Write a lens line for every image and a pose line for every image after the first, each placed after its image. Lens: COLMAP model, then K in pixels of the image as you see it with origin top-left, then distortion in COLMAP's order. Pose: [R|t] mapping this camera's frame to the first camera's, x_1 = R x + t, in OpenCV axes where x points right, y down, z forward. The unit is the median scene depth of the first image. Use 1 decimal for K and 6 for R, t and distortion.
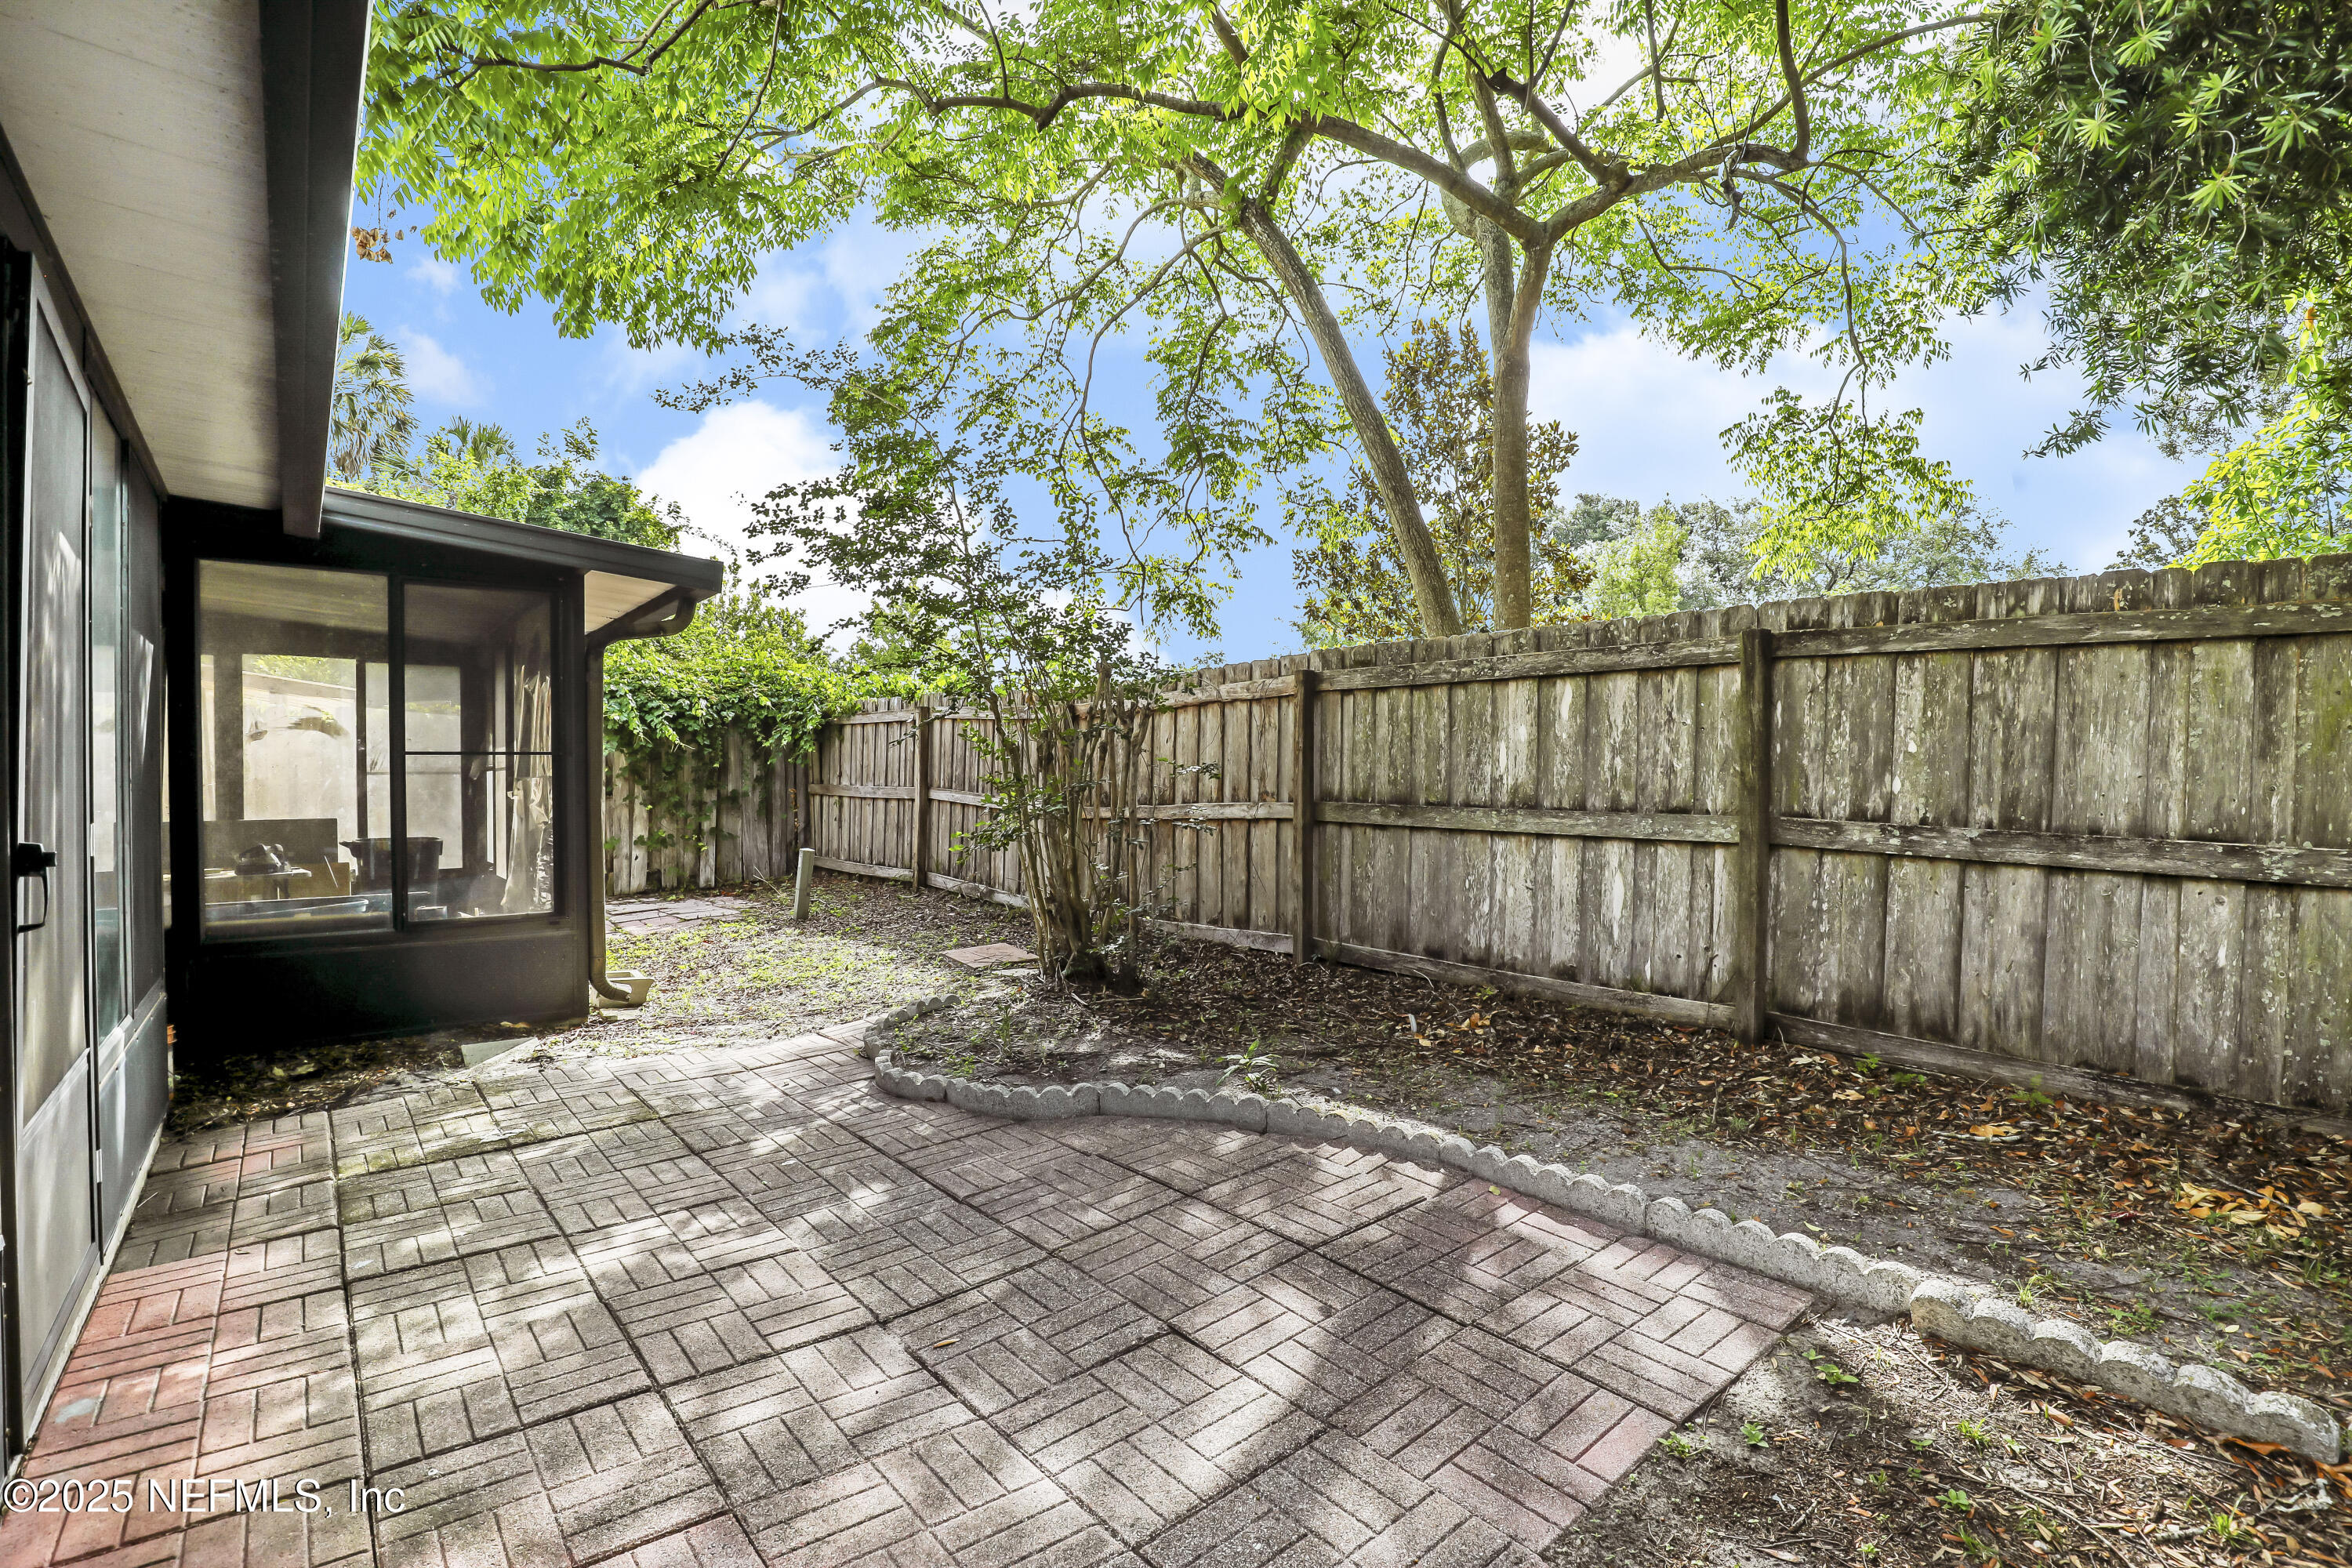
lens RADIAL K [[1094.2, 0, 1193.0], [0, 1094.2, 784.3], [0, 0, 1]] dist [-0.036030, 0.006747]
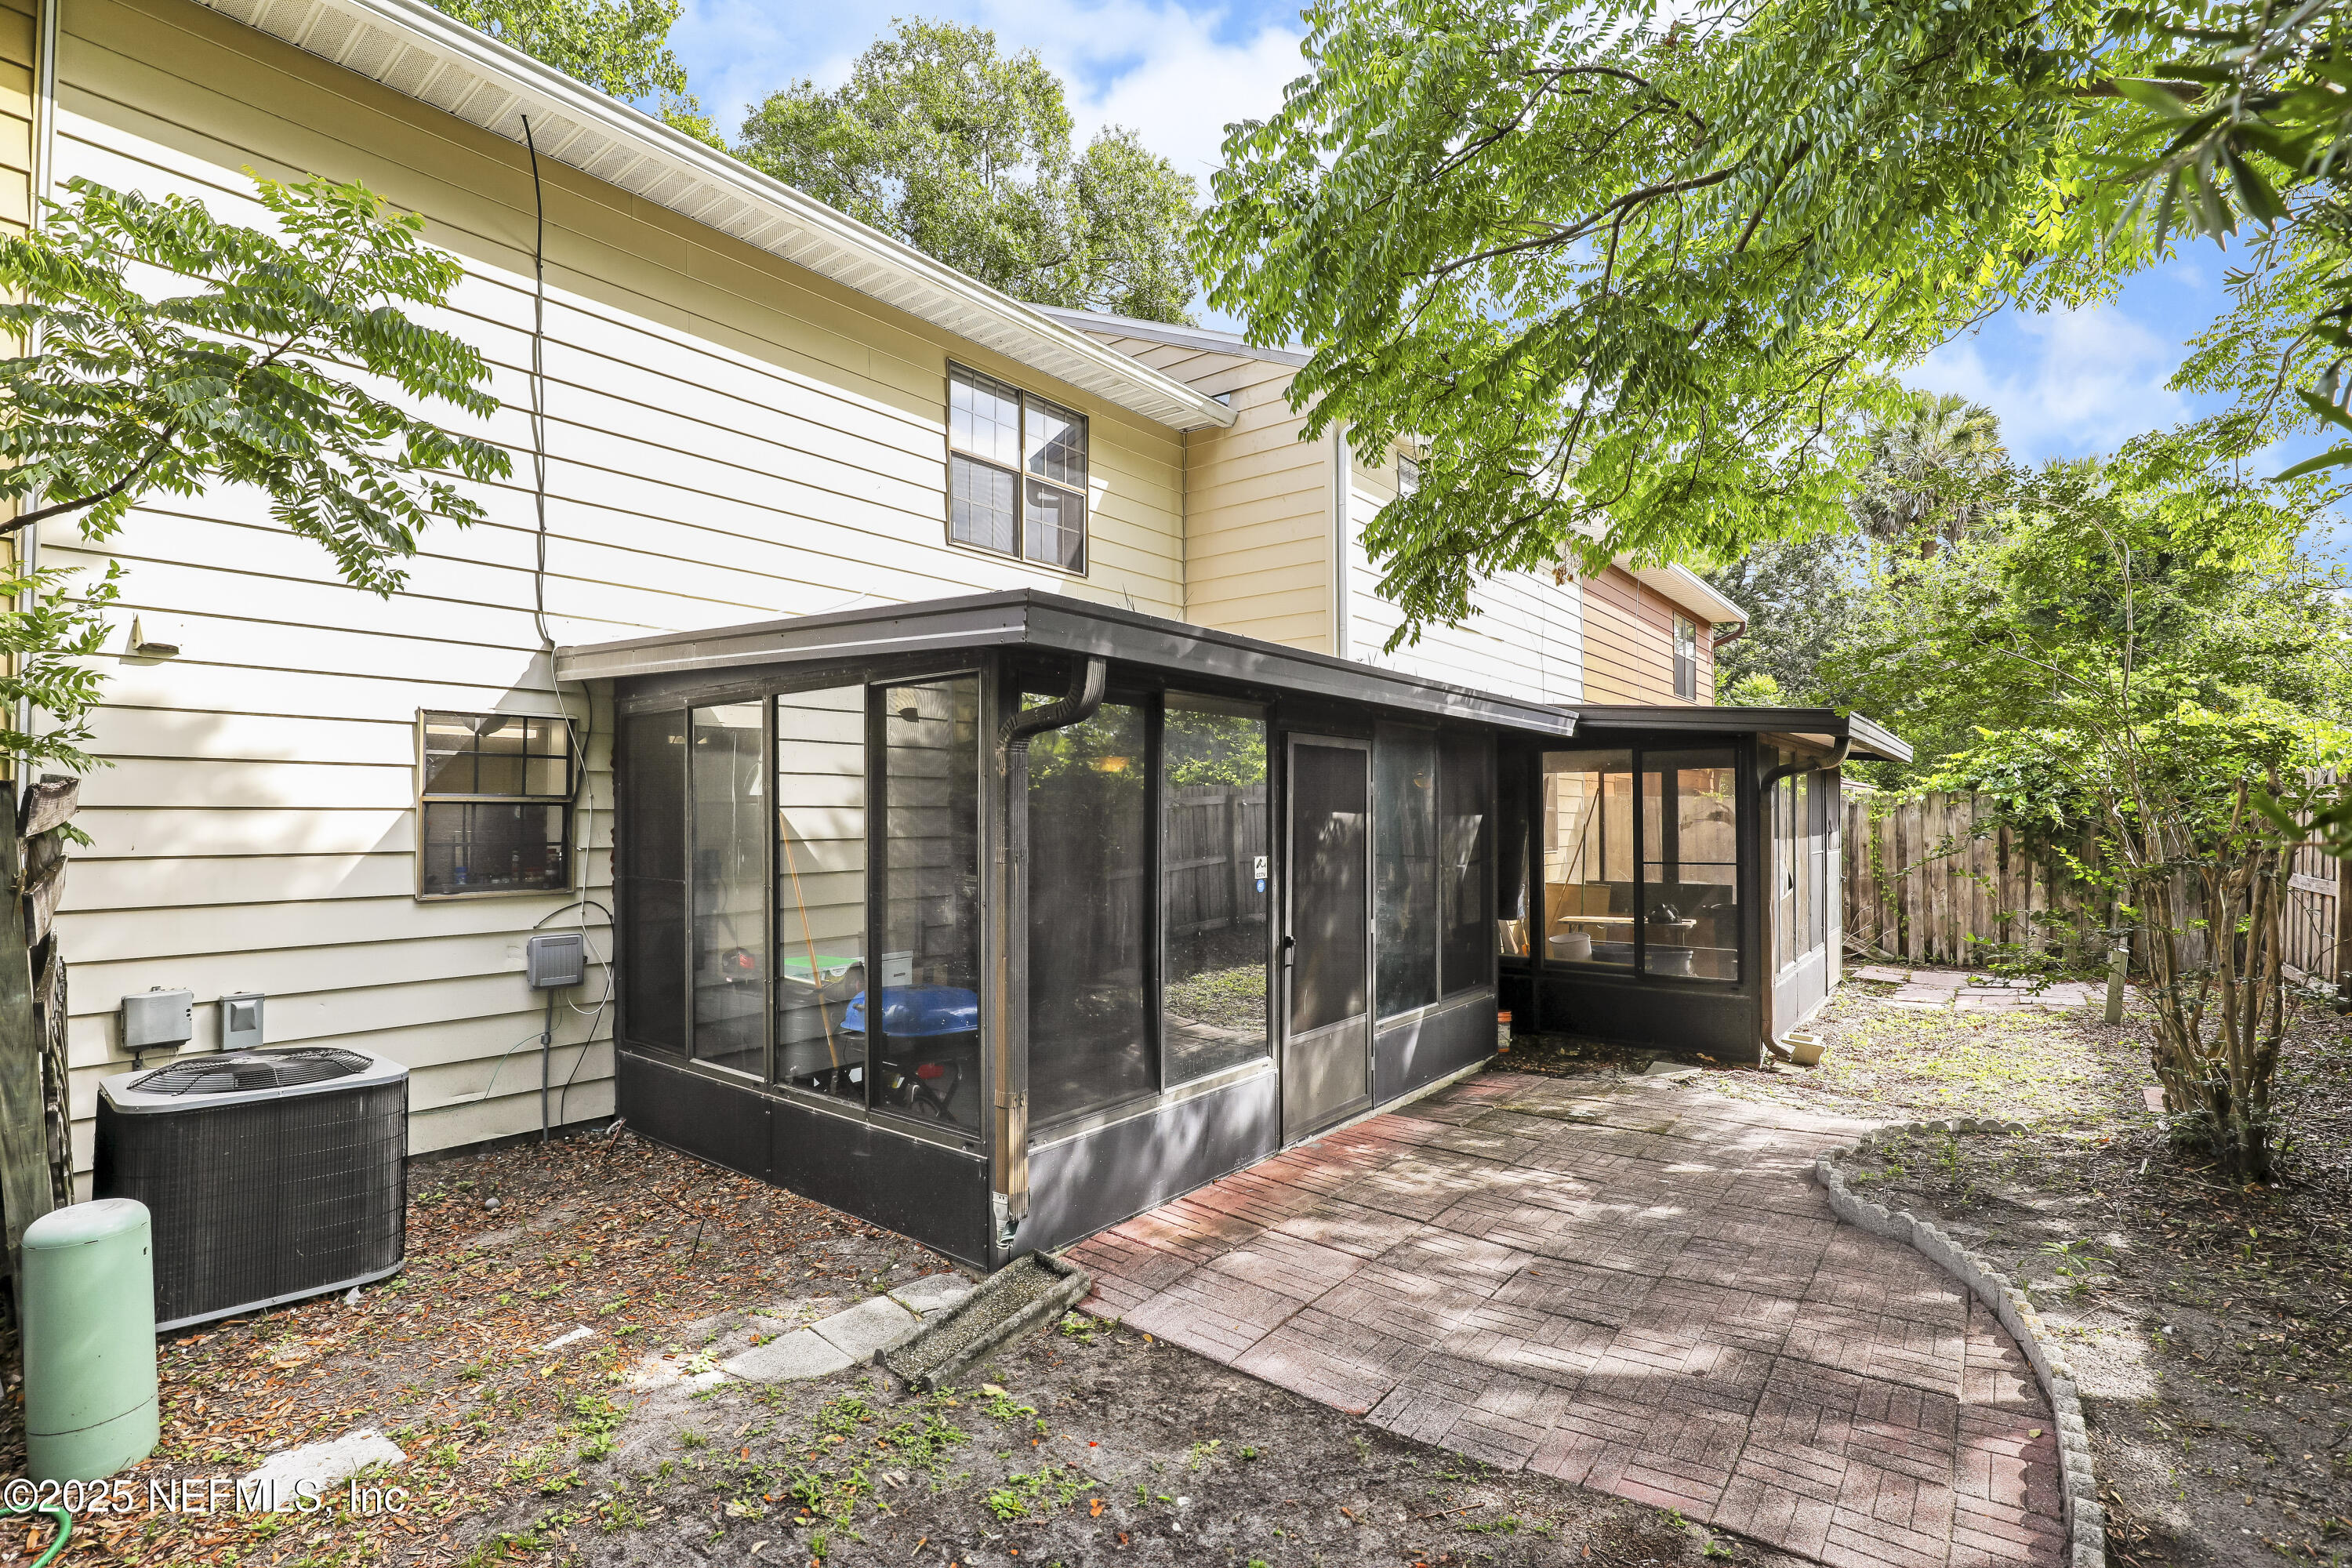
lens RADIAL K [[1094.2, 0, 1193.0], [0, 1094.2, 784.3], [0, 0, 1]] dist [-0.036030, 0.006747]
pose [[0.211484, -0.015917, -0.977252, 0.837085], [-0.000721, 0.999865, -0.016441, -0.148696], [0.977381, 0.004181, 0.211444, 0.049827]]
